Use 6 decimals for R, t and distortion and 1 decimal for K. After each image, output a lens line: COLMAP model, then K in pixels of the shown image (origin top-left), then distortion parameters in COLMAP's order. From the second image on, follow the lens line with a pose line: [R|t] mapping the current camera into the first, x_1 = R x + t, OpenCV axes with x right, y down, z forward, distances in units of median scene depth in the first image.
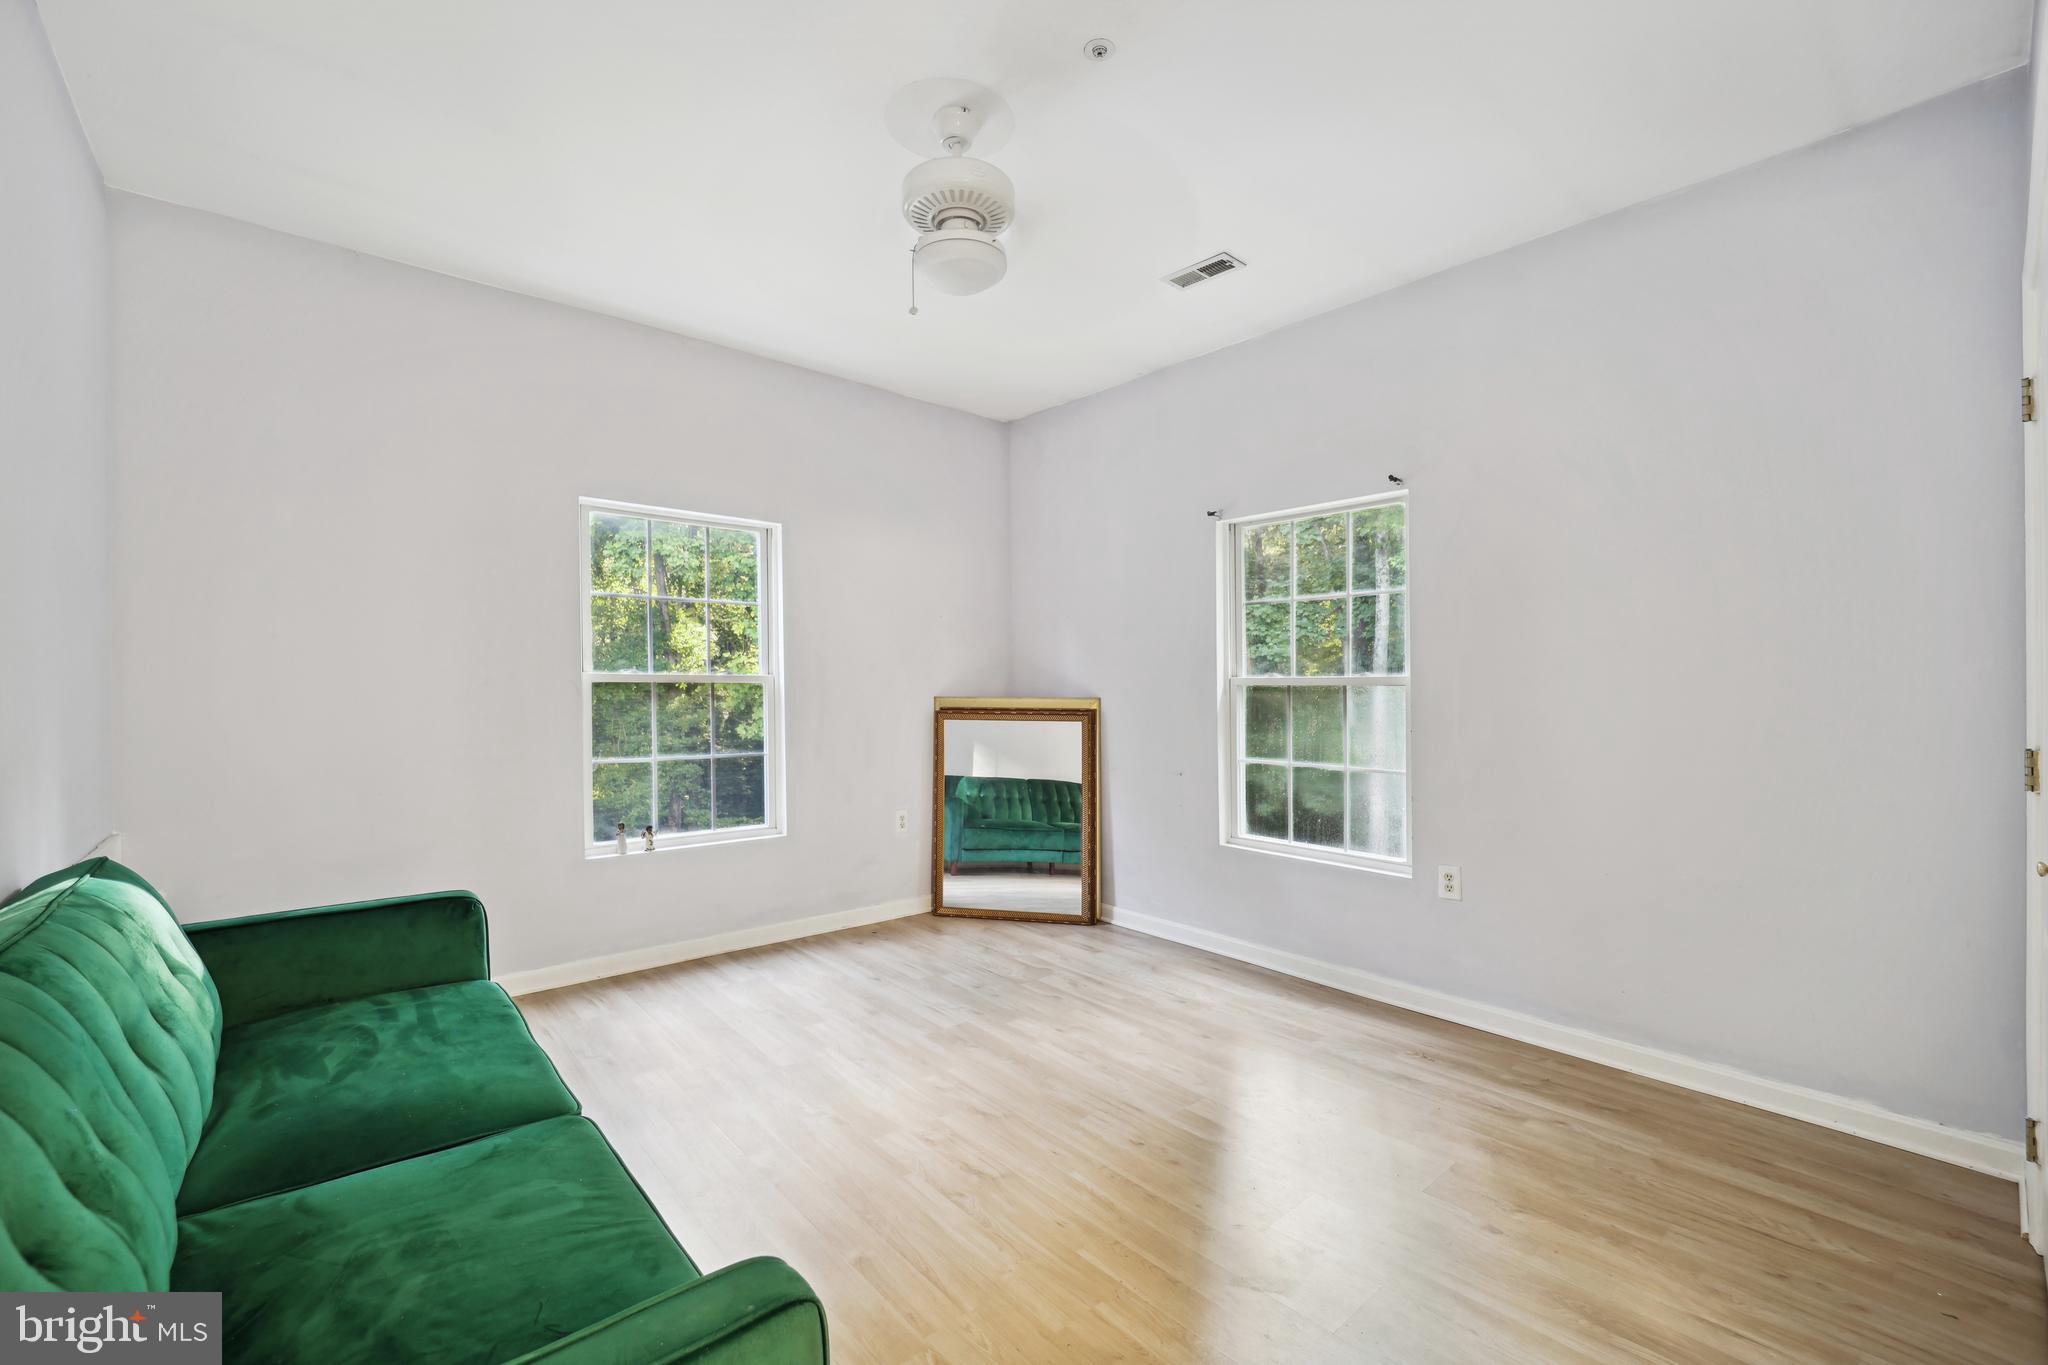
lens RADIAL K [[839.9, 0, 1022.8], [0, 839.9, 687.9], [0, 0, 1]] dist [-0.011498, -0.000078]
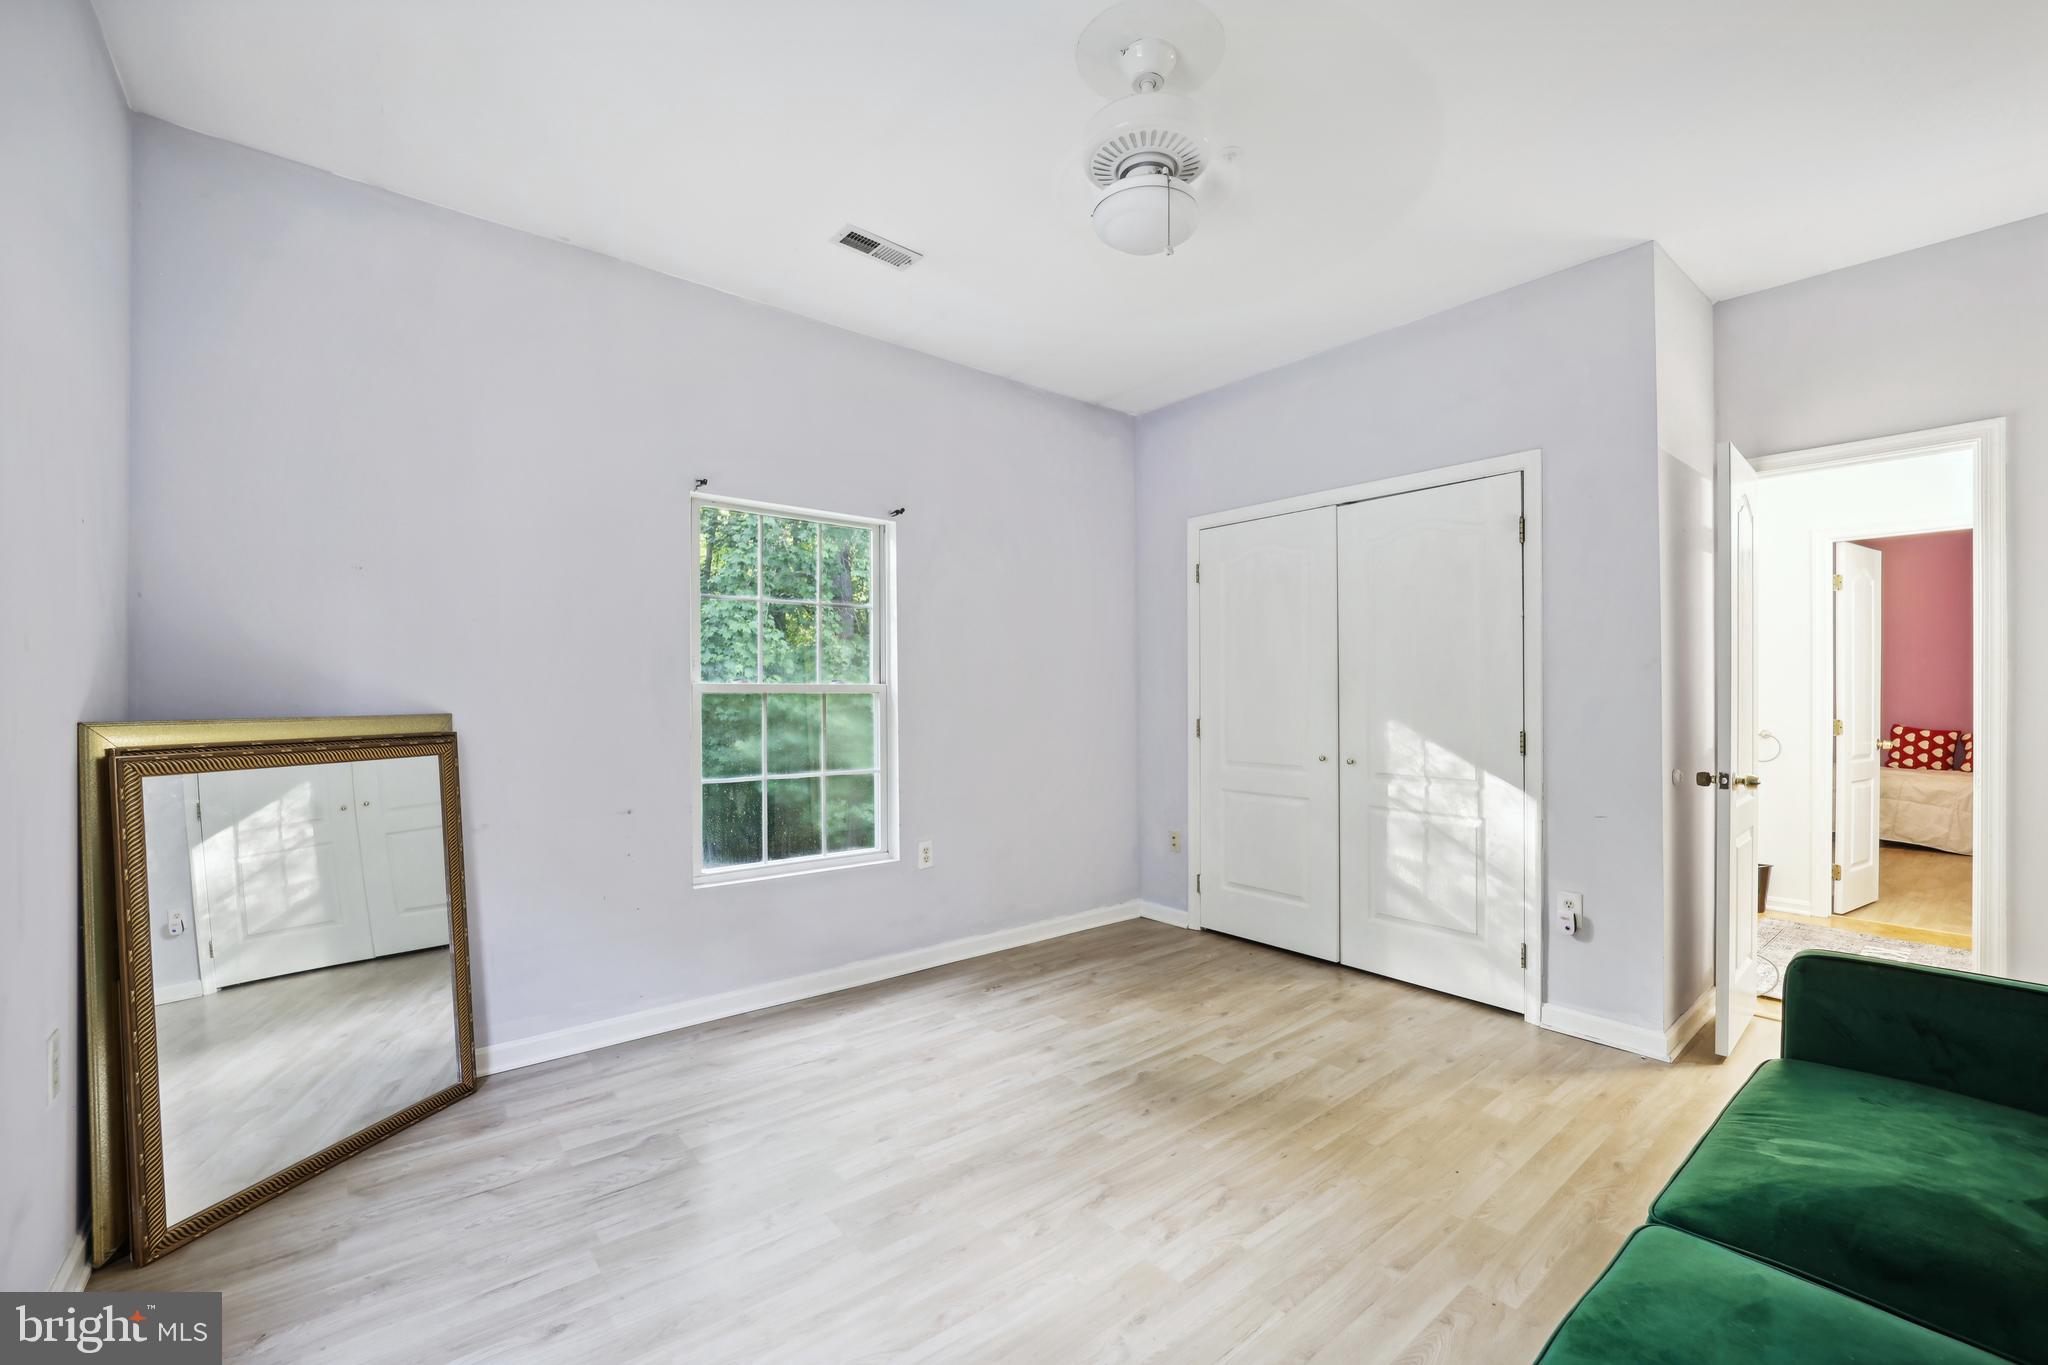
lens RADIAL K [[839.9, 0, 1022.8], [0, 839.9, 687.9], [0, 0, 1]] dist [-0.011498, -0.000078]
pose [[0.033019, 0.003557, 0.999448, -0.732771], [-0.000067, 0.999994, -0.003557, -0.005339], [-0.999455, 0.000050, 0.033019, 0.855286]]
